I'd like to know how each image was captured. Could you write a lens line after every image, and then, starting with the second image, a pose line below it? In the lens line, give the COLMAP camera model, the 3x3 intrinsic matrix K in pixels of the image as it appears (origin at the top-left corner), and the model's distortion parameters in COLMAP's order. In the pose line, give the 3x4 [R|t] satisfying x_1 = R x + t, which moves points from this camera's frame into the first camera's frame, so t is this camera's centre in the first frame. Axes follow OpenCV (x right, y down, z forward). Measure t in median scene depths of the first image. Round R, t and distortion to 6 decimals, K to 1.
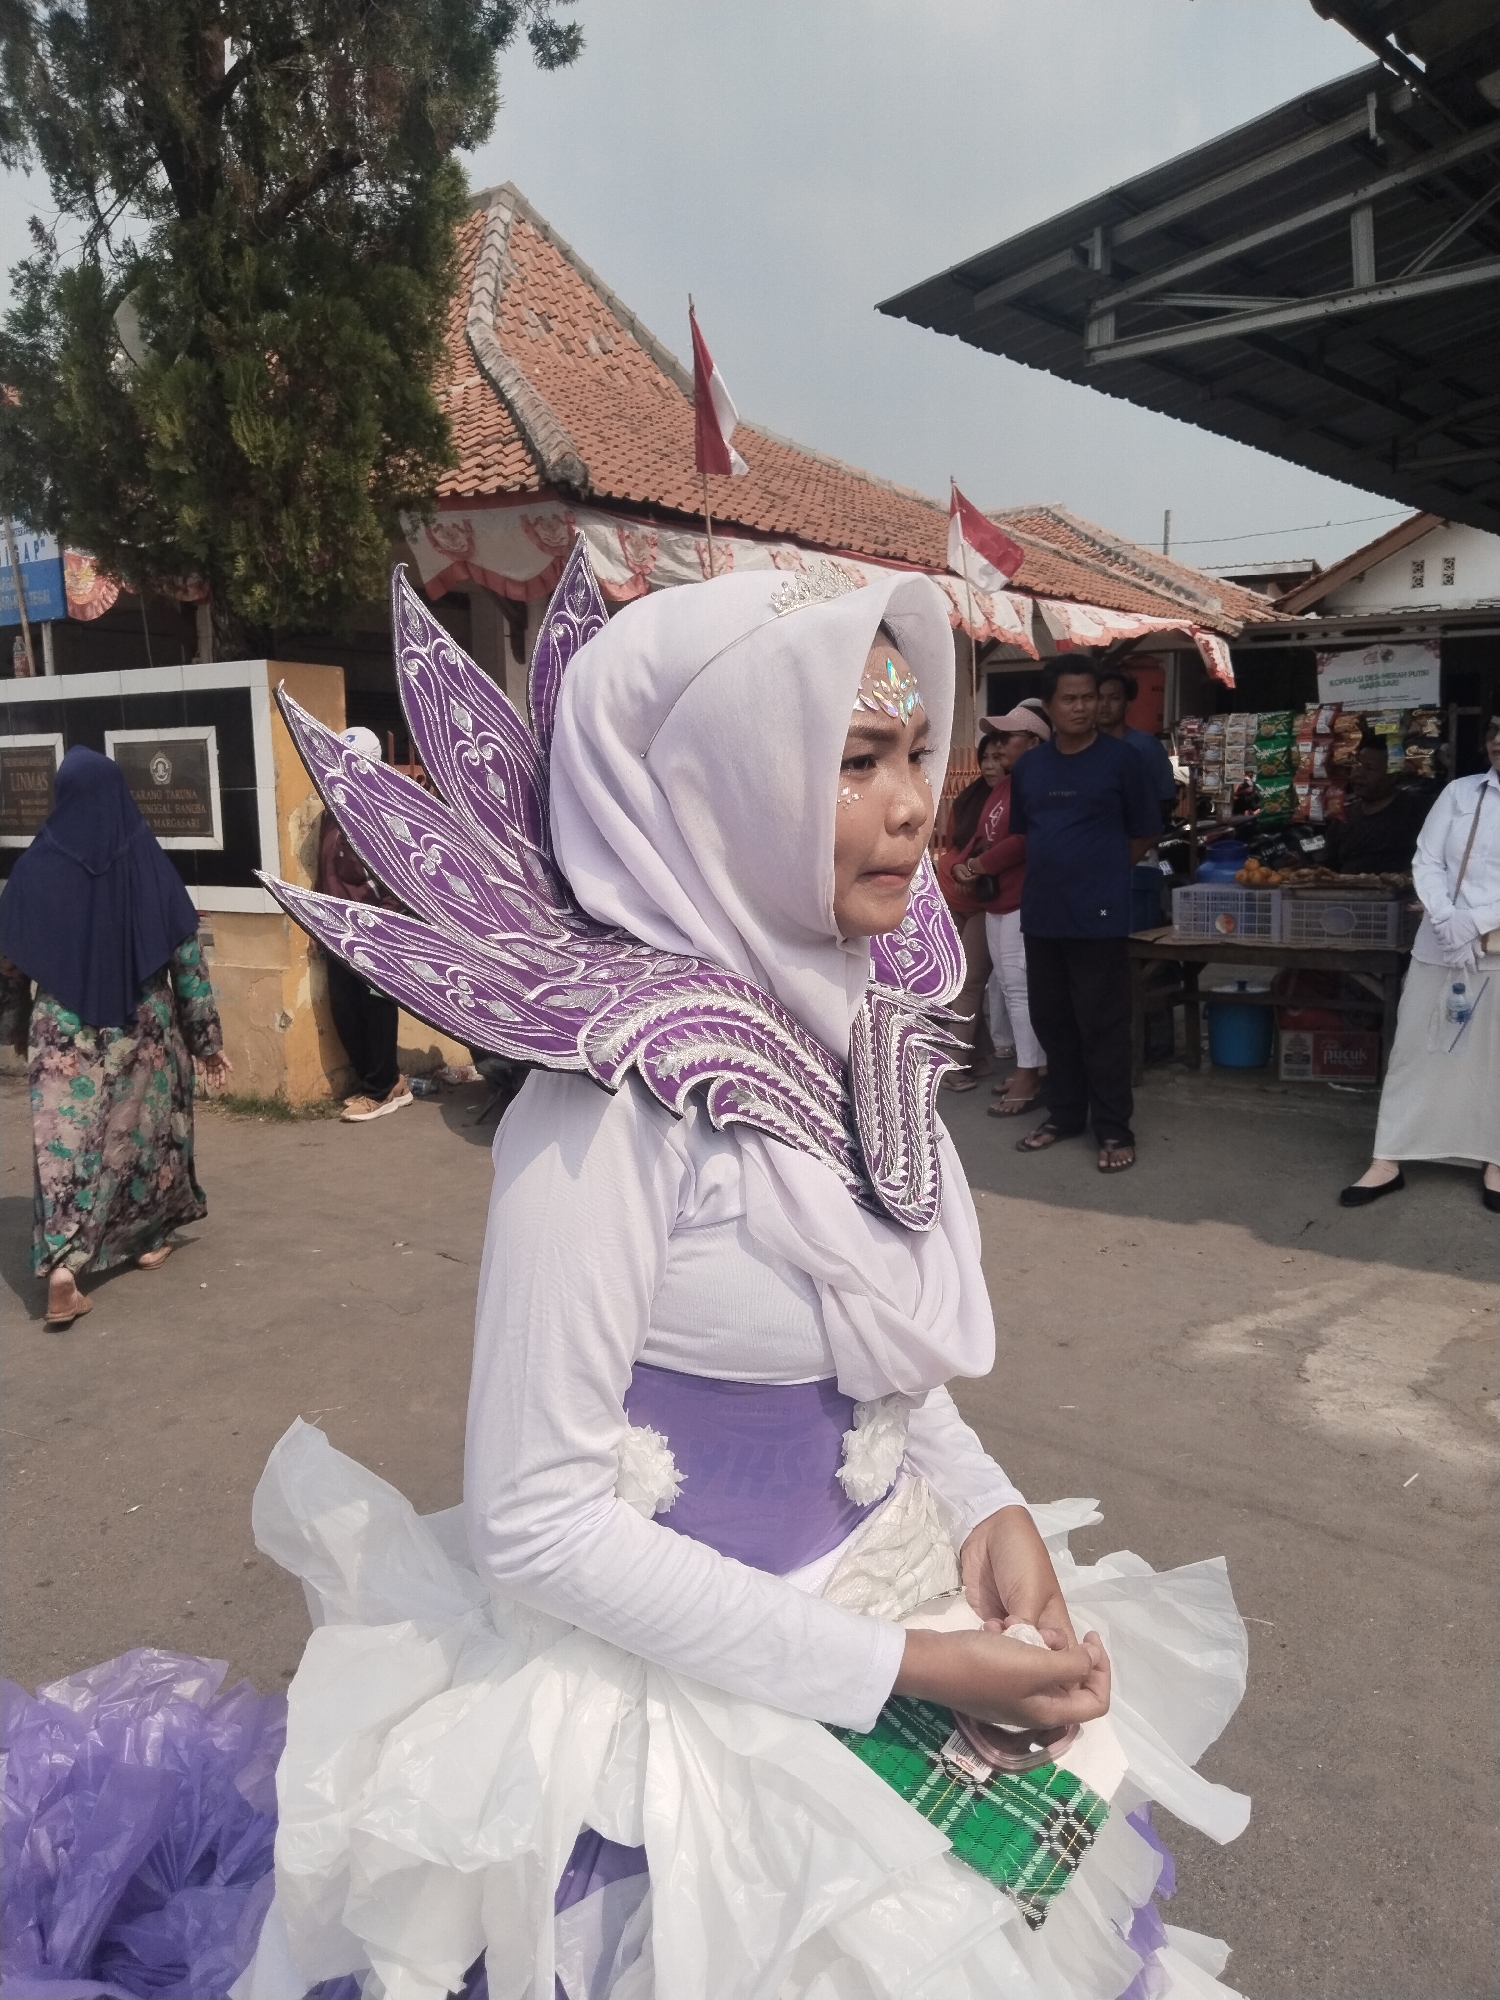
lens RADIAL K [[1590.3, 0, 750.0], [0, 1590.3, 1000.0], [0, 0, 1]] dist [0.062079, -0.120059]
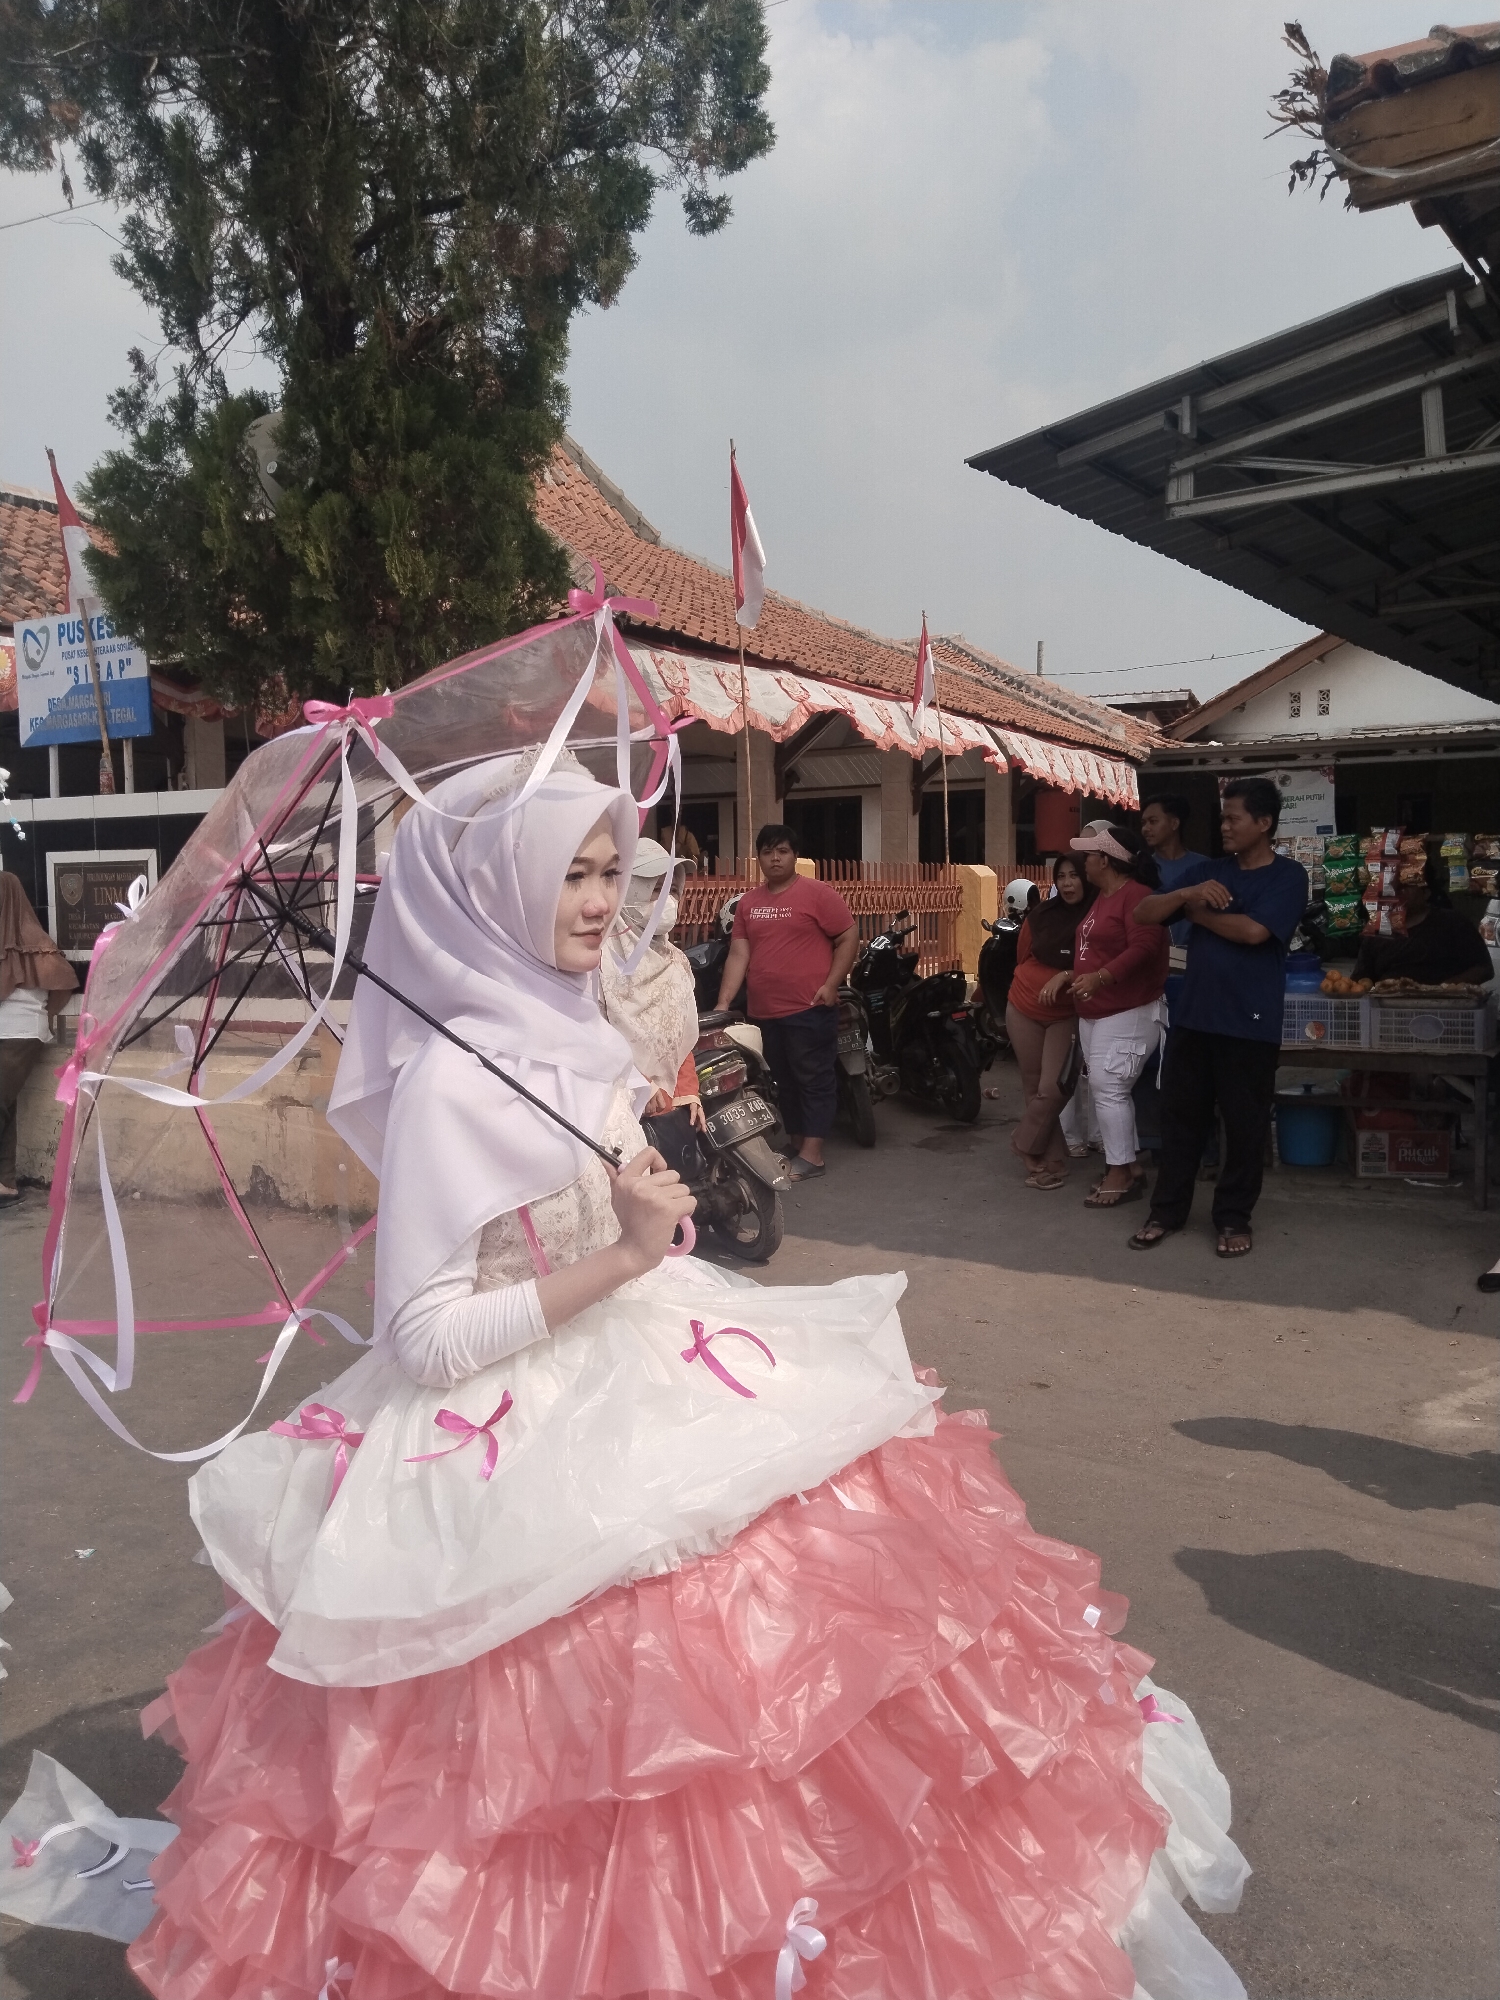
lens RADIAL K [[1579.9, 0, 750.0], [0, 1579.9, 1000.0], [0, 0, 1]] dist [0.105378, -0.210641]
pose [[0.995590, -0.003866, 0.093732, -0.173326], [0.010454, 0.997499, -0.069900, 0.002607], [-0.093228, 0.070571, 0.993141, -0.027773]]
